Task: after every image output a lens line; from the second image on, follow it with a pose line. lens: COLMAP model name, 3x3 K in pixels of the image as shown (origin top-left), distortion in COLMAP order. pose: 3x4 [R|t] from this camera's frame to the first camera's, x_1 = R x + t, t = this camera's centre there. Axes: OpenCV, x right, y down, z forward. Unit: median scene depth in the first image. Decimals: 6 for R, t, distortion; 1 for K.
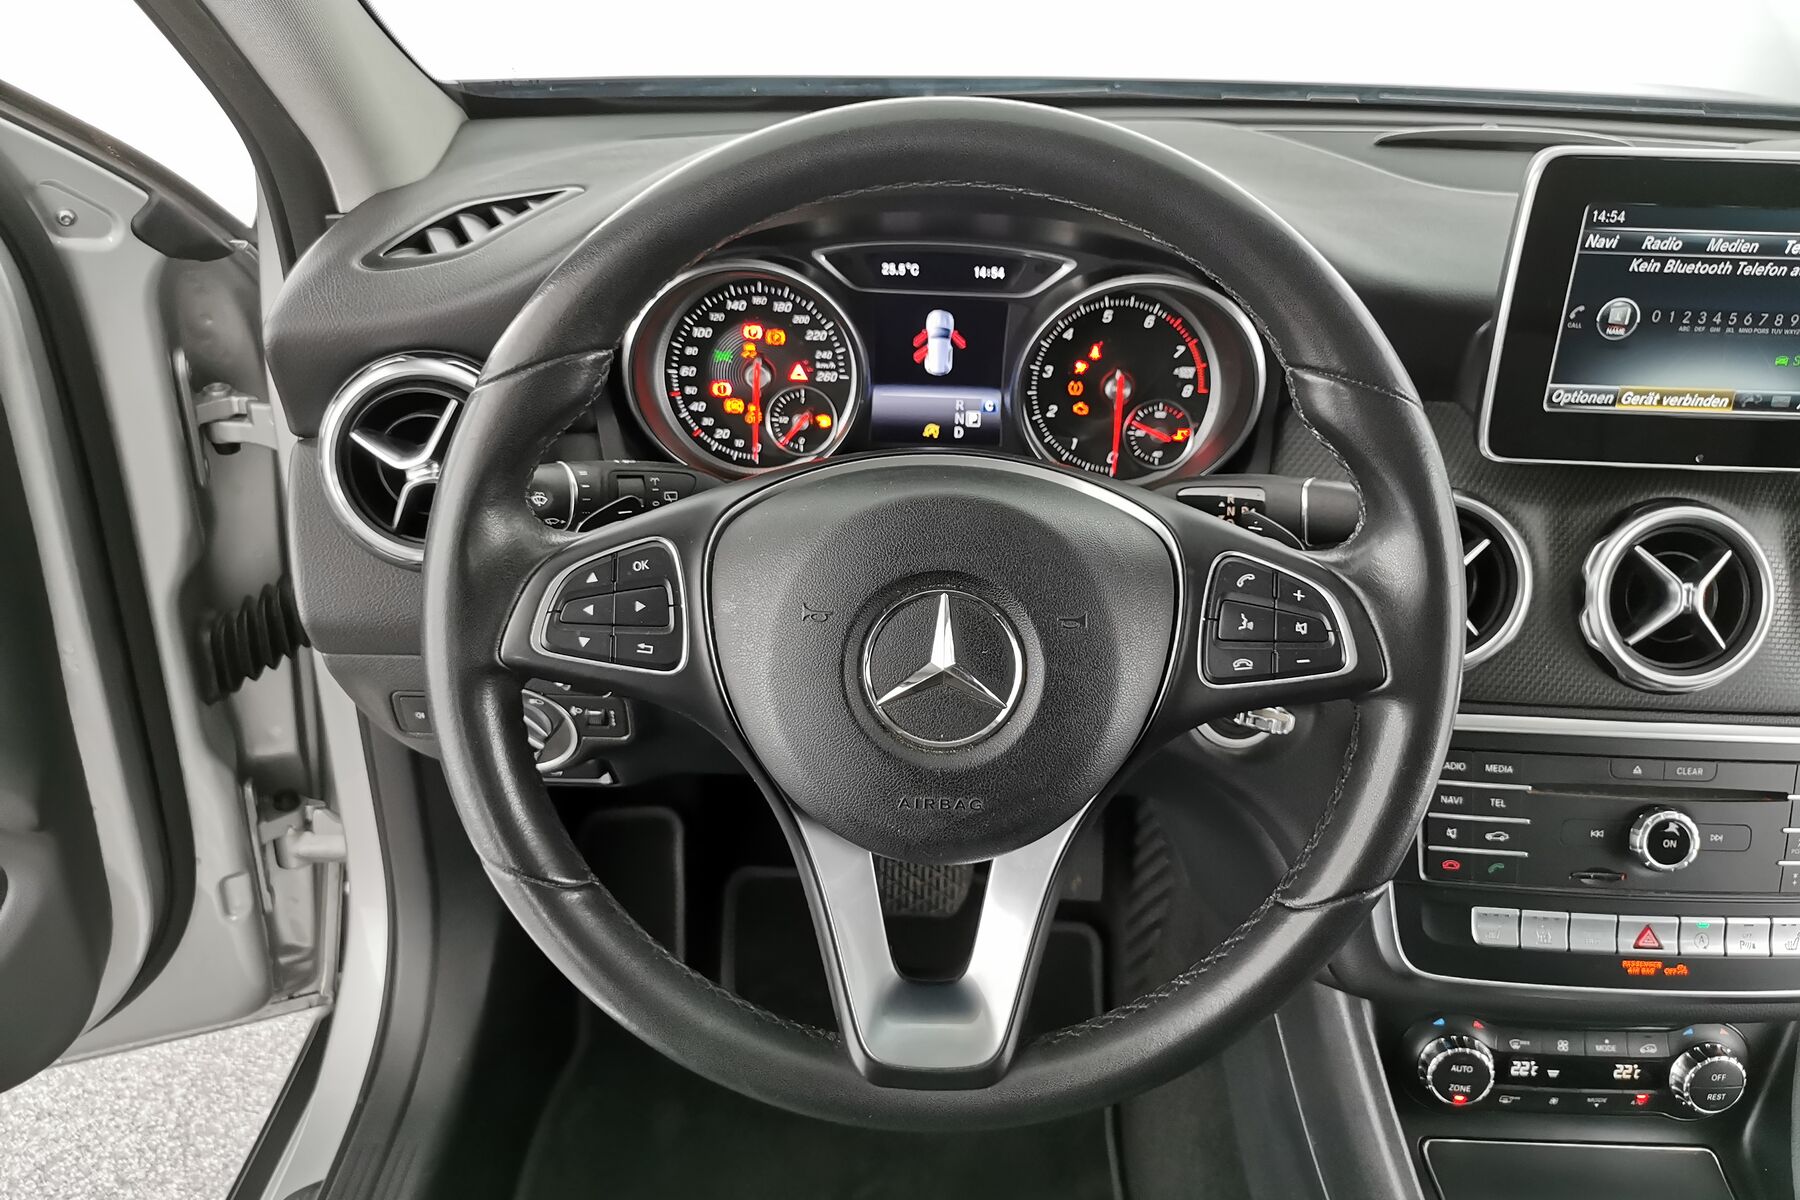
lens RADIAL K [[1383.5, 0, 900.0], [0, 1383.5, 600.0], [0, 0, 1]] dist [0.030987, -0.037185]
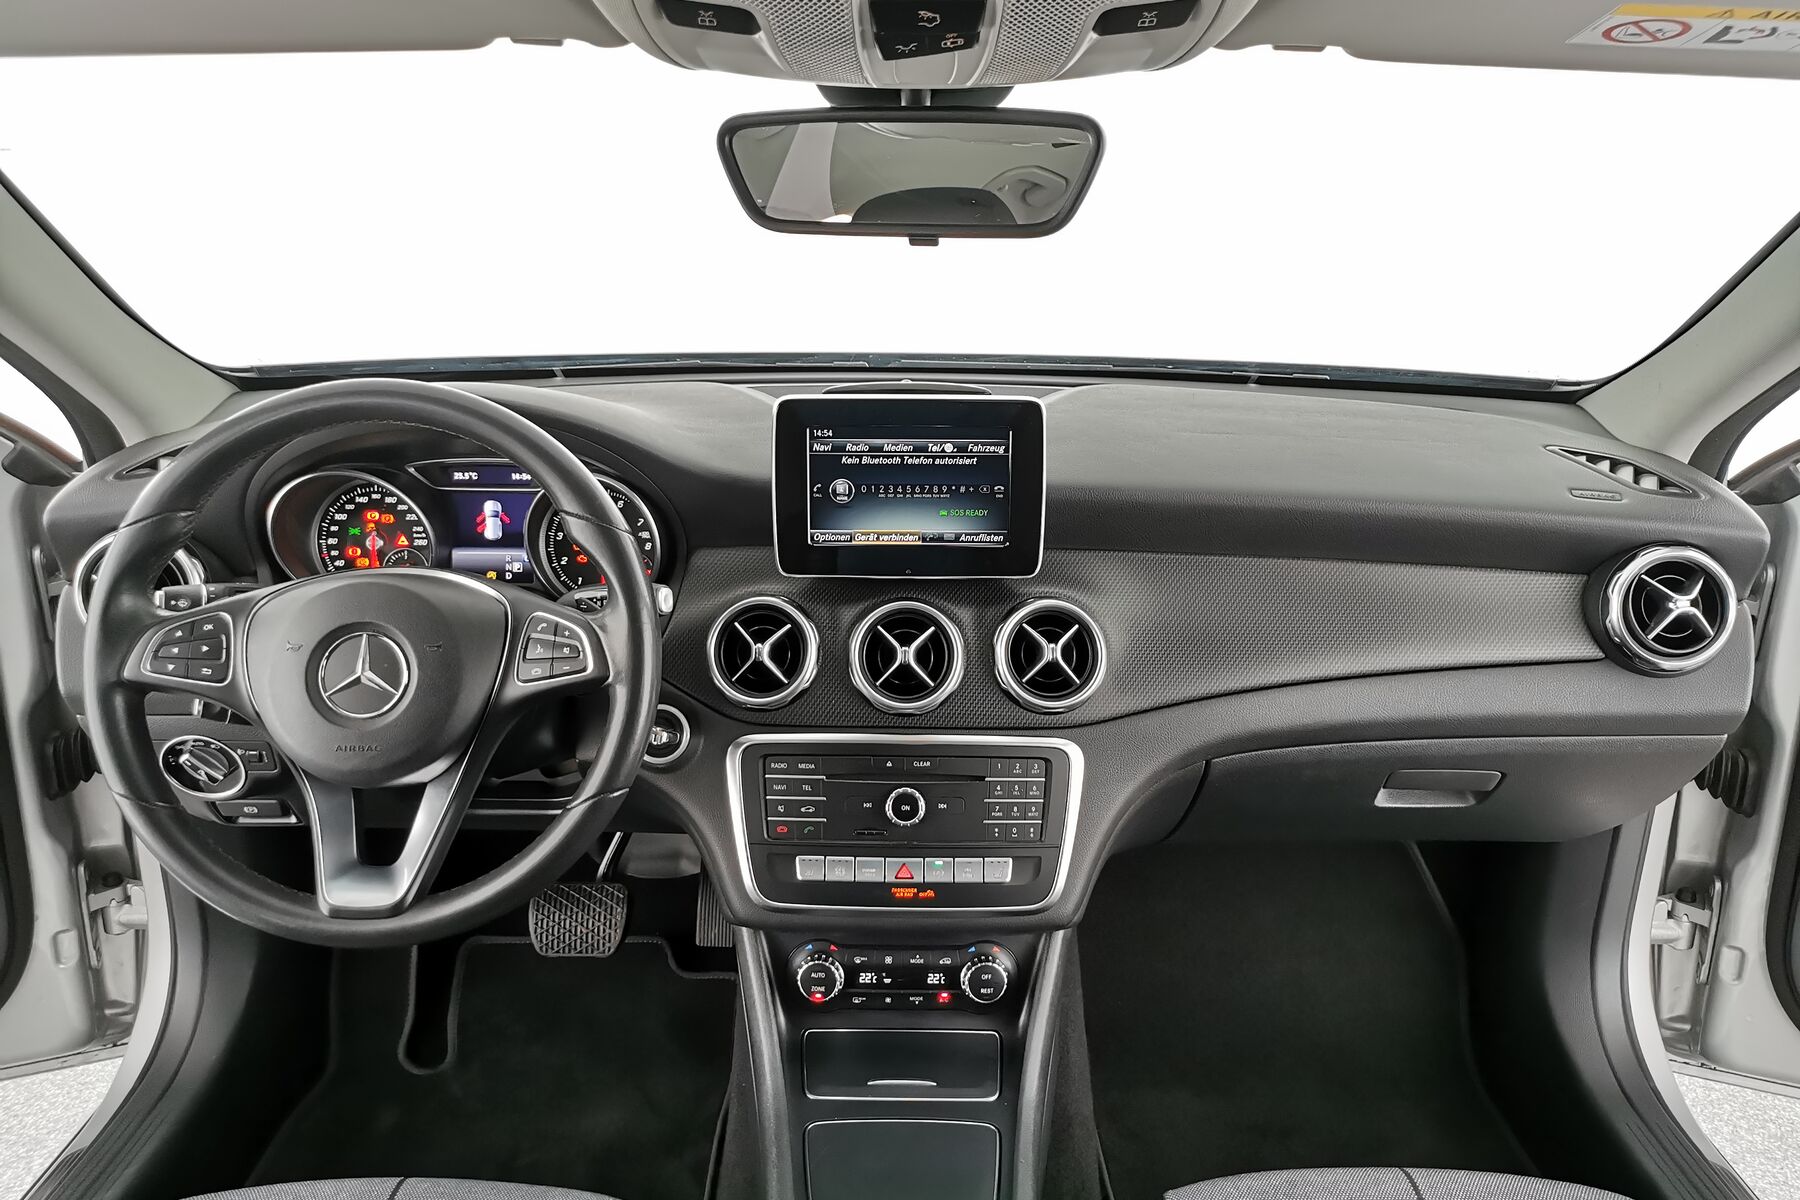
lens RADIAL K [[1383.5, 0, 900.0], [0, 1383.5, 600.0], [0, 0, 1]] dist [0.030987, -0.037185]
pose [[0.999659, -0.026094, -0.000178, 0.501969], [0.025704, 0.985845, -0.165674, 0.184390], [0.004499, 0.165613, 0.986180, -0.565322]]
